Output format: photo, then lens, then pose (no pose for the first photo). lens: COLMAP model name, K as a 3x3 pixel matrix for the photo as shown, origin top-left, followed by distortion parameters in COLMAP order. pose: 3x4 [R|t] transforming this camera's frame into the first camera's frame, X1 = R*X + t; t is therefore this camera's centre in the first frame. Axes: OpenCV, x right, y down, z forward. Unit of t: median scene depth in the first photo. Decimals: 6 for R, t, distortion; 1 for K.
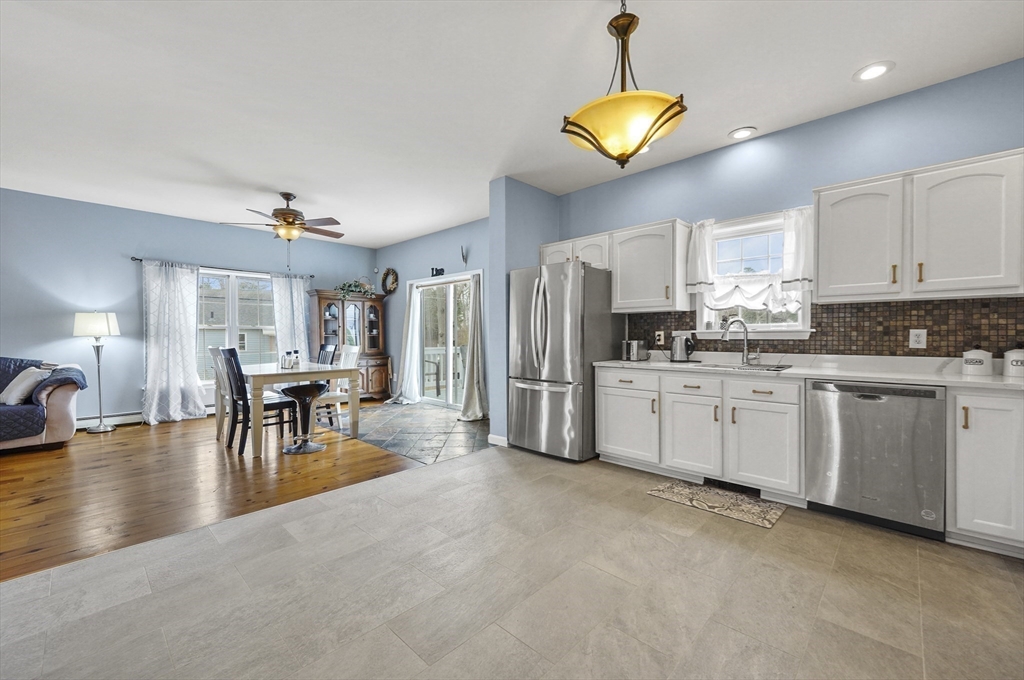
lens RADIAL K [[413.4, 0, 516.7], [0, 413.4, 338.8], [0, 0, 1]] dist [0.010594, -0.002492]
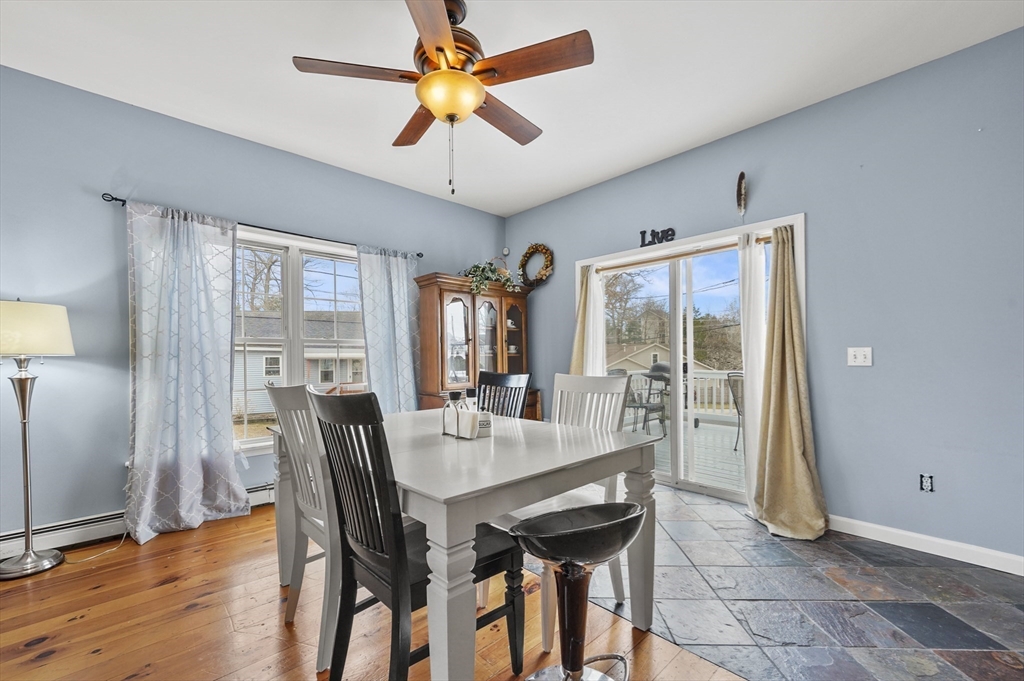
lens RADIAL K [[413.4, 0, 514.2], [0, 413.4, 358.1], [0, 0, 1]] dist [0.010594, -0.002492]
pose [[0.998520, -0.005927, -0.054068, -0.396382], [0.005482, 0.999950, -0.008386, 0.001147], [0.054115, 0.008077, 0.998502, 0.509477]]
